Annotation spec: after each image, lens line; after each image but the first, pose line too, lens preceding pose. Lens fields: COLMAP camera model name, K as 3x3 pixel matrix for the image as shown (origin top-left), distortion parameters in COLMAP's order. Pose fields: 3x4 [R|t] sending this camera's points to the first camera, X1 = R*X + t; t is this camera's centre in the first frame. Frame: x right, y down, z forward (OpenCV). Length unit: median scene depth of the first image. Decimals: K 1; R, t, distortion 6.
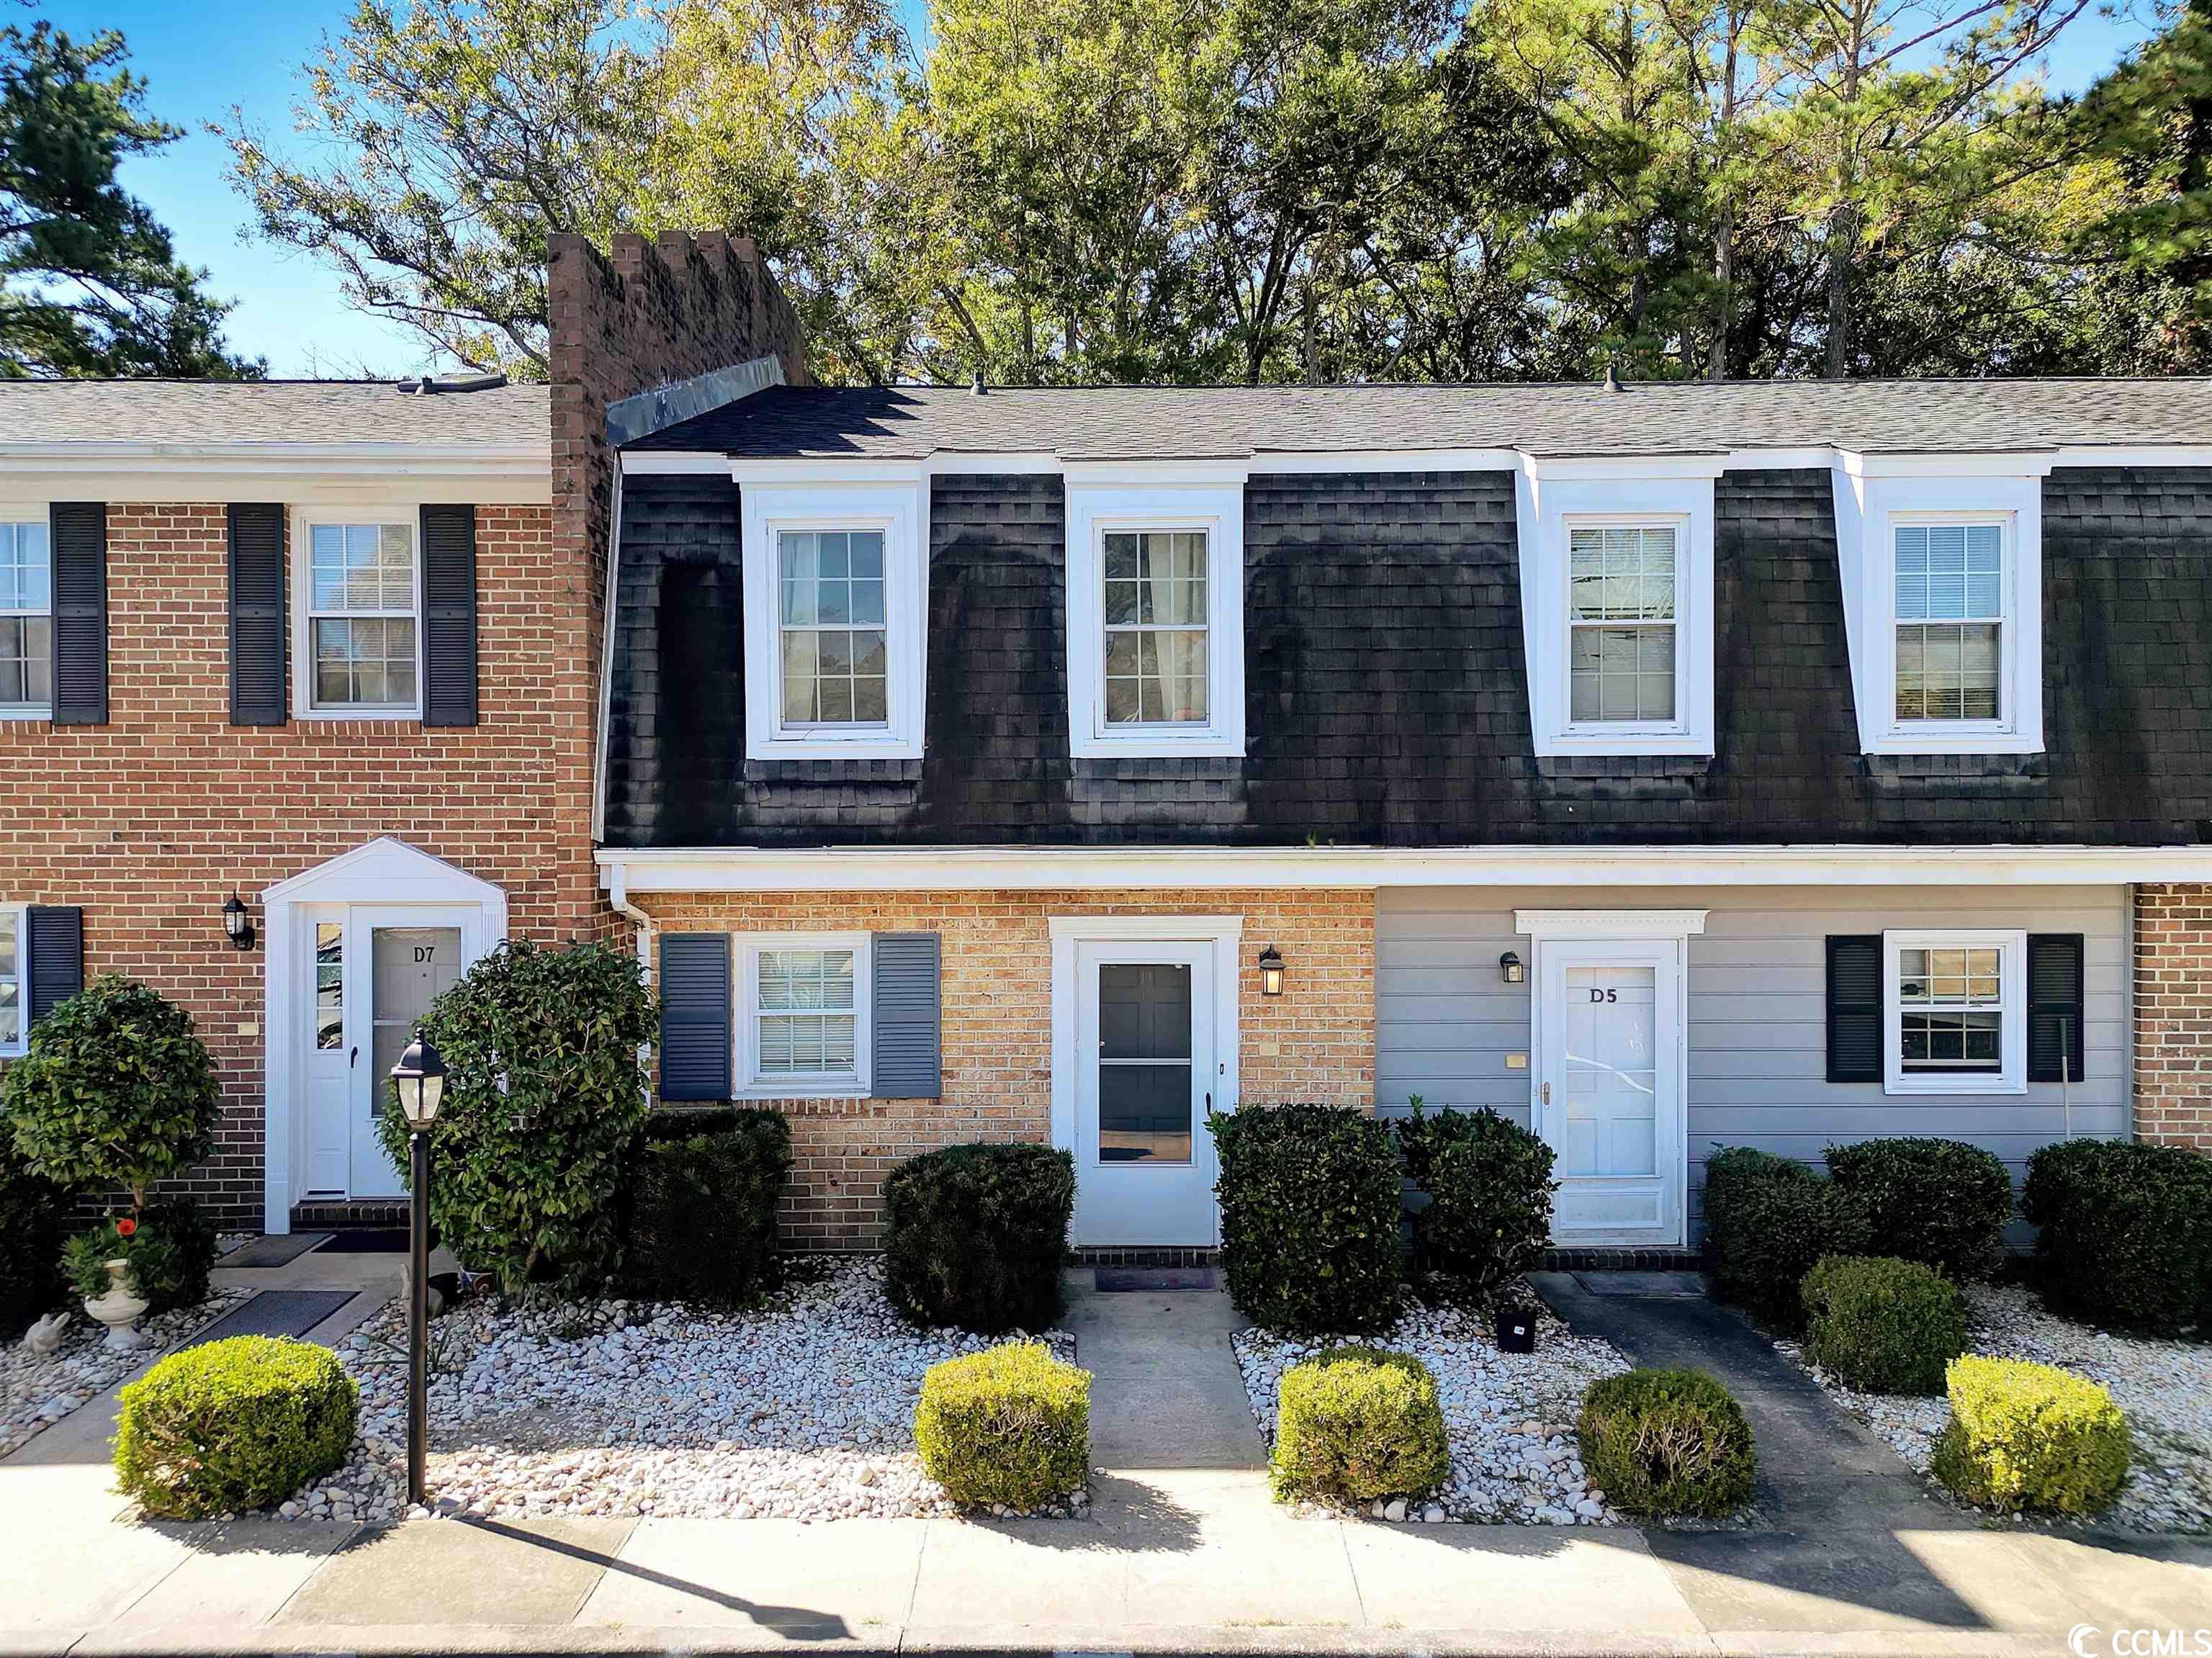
lens RADIAL K [[1642.5, 0, 1106.0], [0, 1642.5, 829.0], [0, 0, 1]] dist [0.099787, -0.113330]
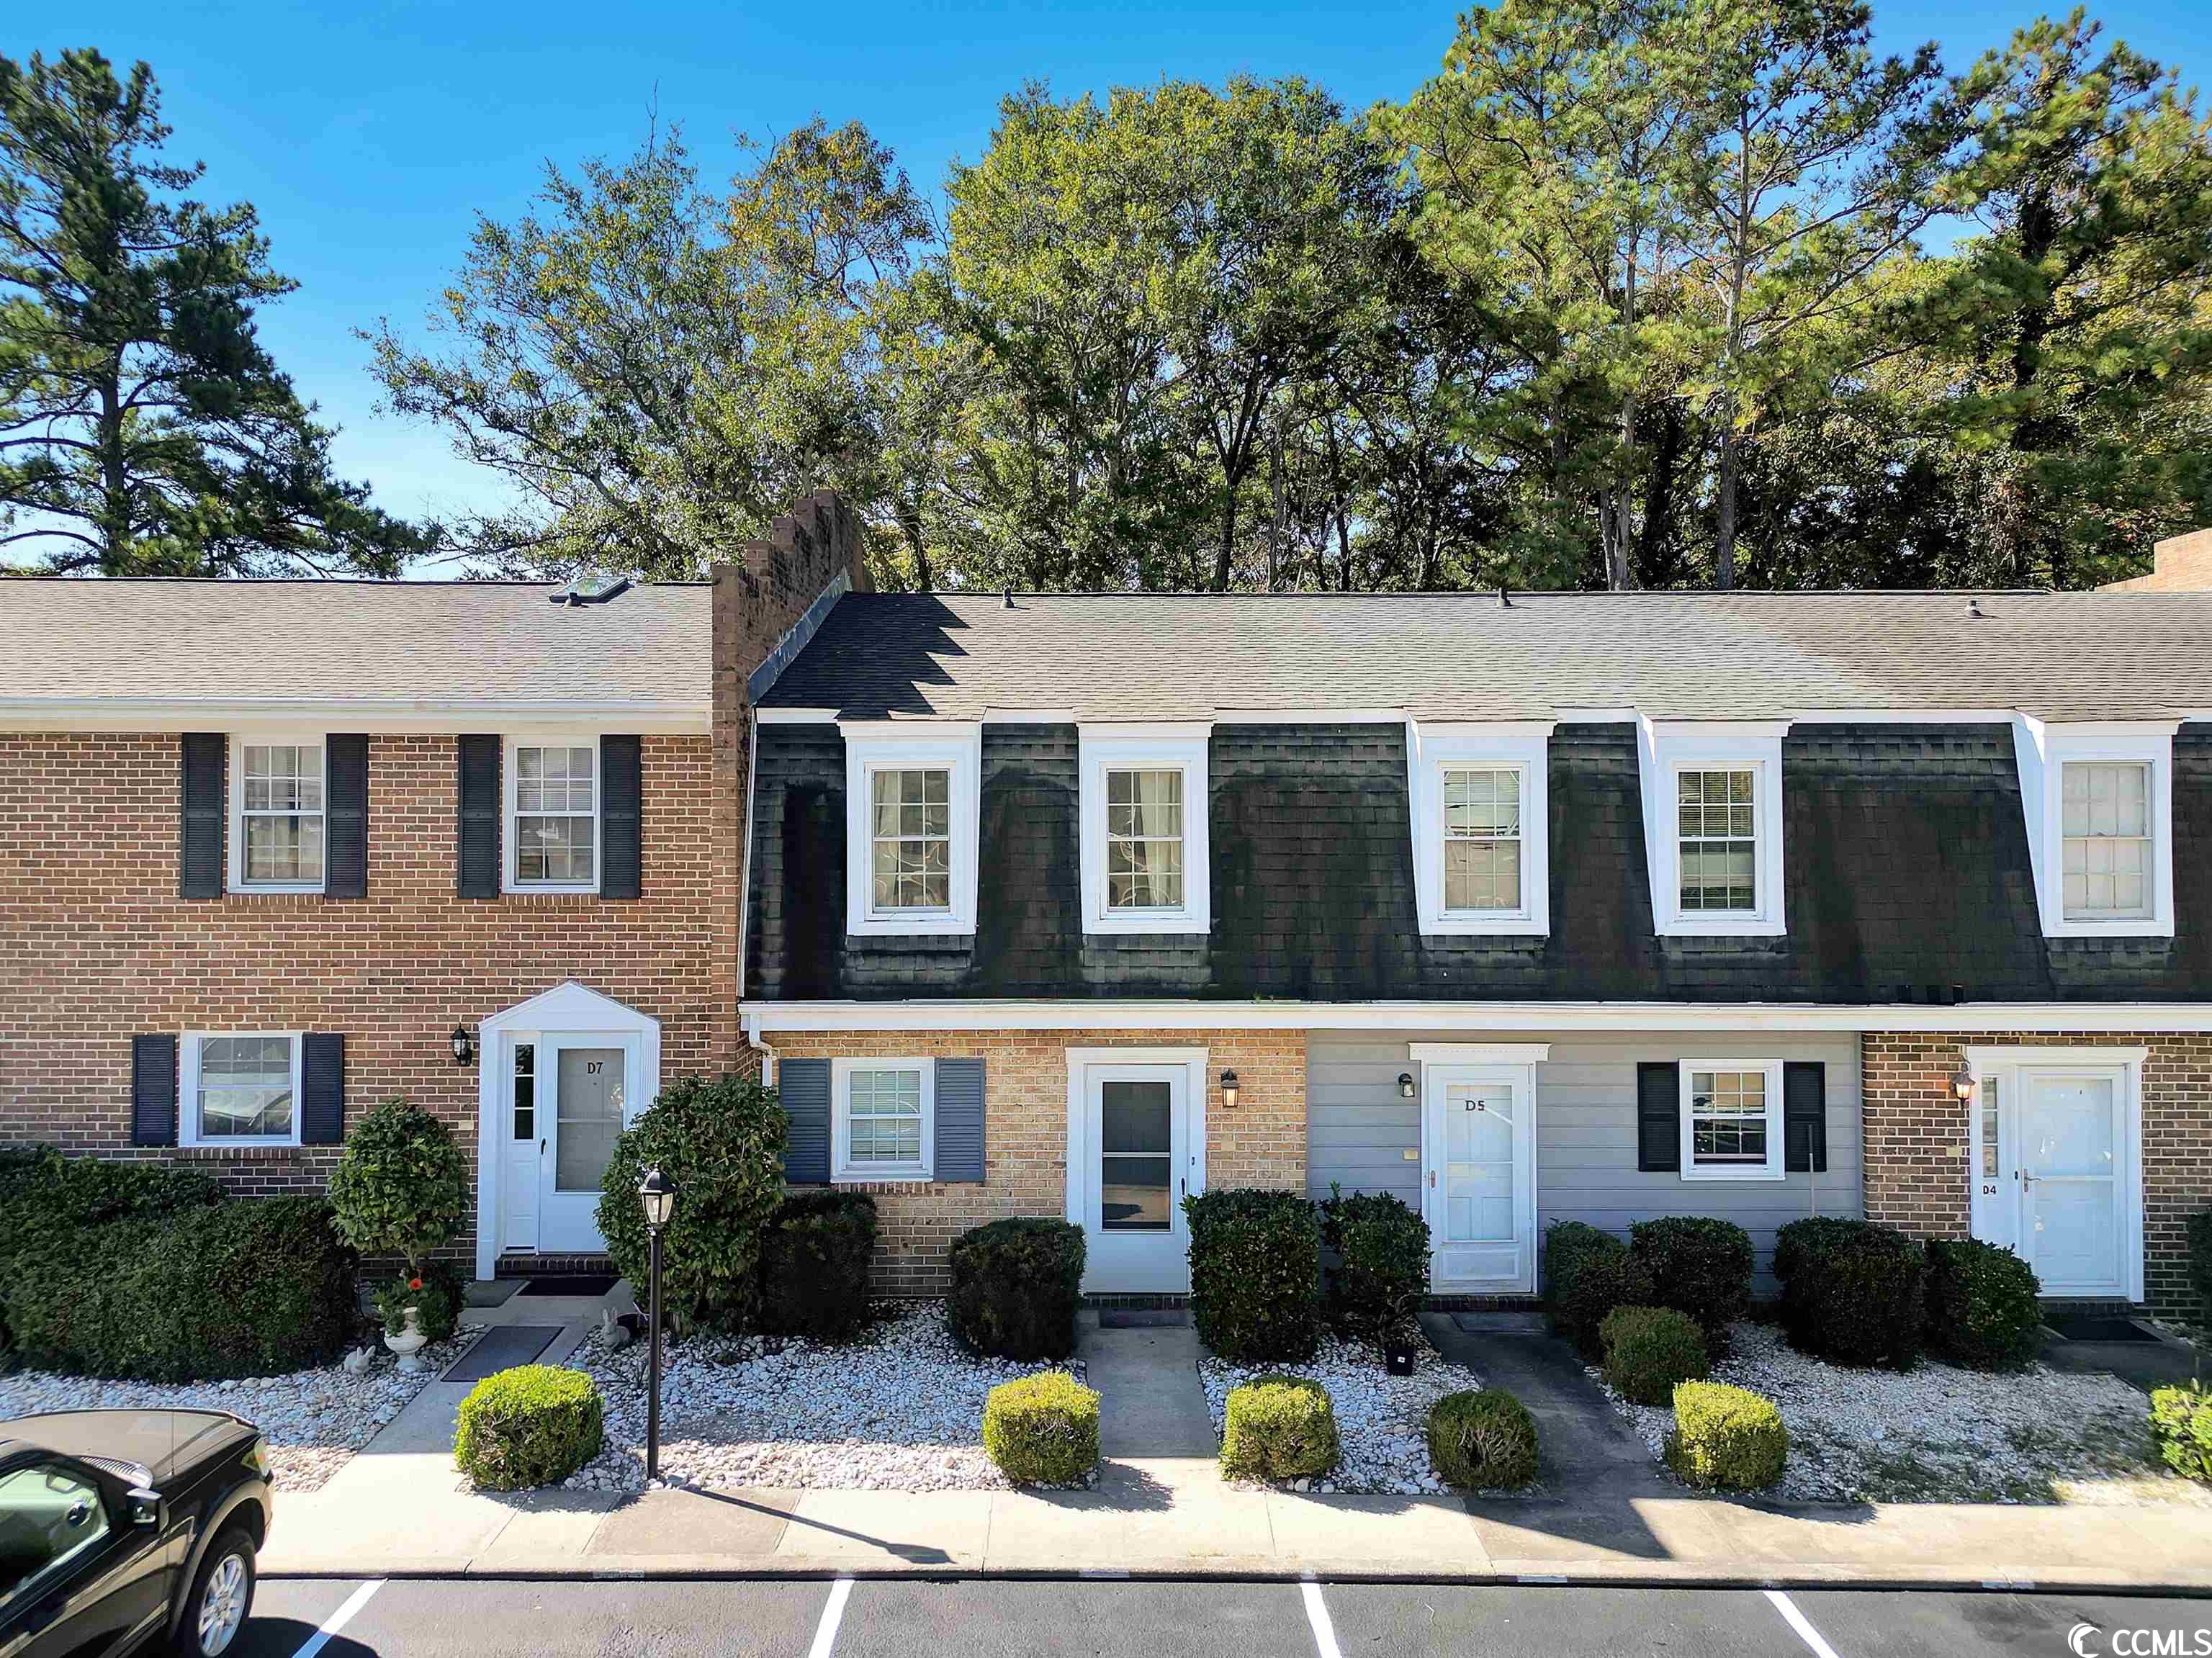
lens RADIAL K [[1508.6, 0, 1106.0], [0, 1508.6, 829.0], [0, 0, 1]] dist [0.095604, -0.117484]
pose [[0.999985, 0.003234, 0.004365, -0.007837], [-0.003111, 0.999607, -0.027868, -0.096199], [-0.004453, 0.027855, 0.999602, -0.263885]]
